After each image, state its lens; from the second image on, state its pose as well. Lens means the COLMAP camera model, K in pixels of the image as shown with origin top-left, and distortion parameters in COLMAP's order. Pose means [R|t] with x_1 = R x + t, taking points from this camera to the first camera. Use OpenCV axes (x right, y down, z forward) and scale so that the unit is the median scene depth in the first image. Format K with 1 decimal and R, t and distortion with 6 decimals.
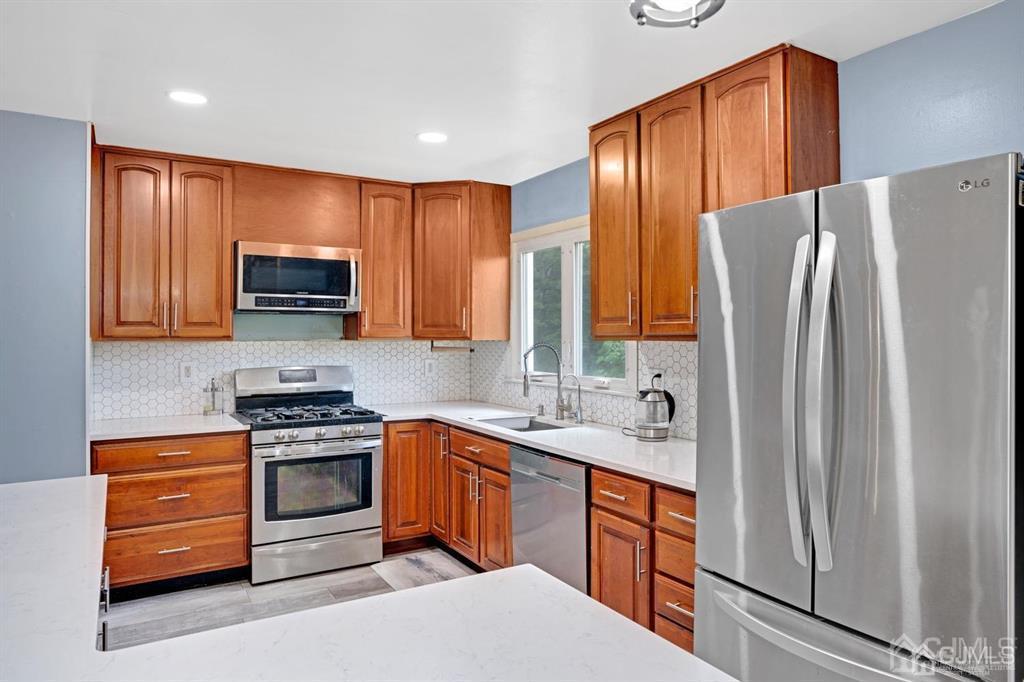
lens RADIAL K [[651.2, 0, 512.0], [0, 651.2, 337.2], [0, 0, 1]] dist [-0.041809, -0.000960]
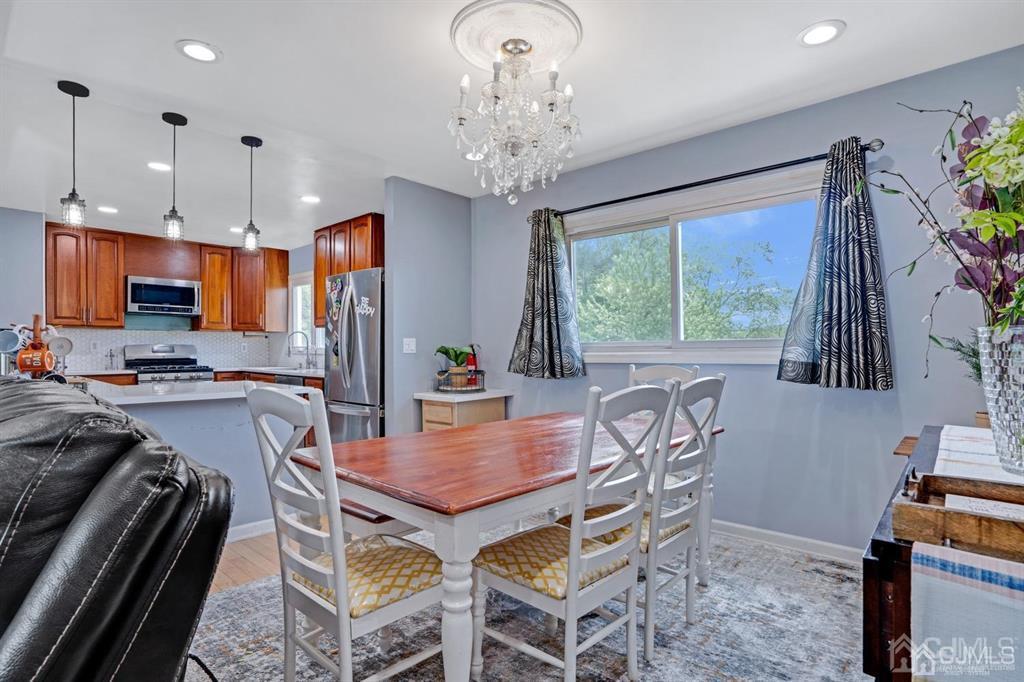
lens RADIAL K [[537.6, 0, 489.8], [0, 537.6, 356.9], [0, 0, 1]] dist [0.001111, 0.000912]
pose [[0.969389, -0.001760, 0.245522, 0.197387], [-0.000495, 0.999958, 0.009123, 0.068346], [-0.245528, -0.008966, 0.969348, -0.723522]]
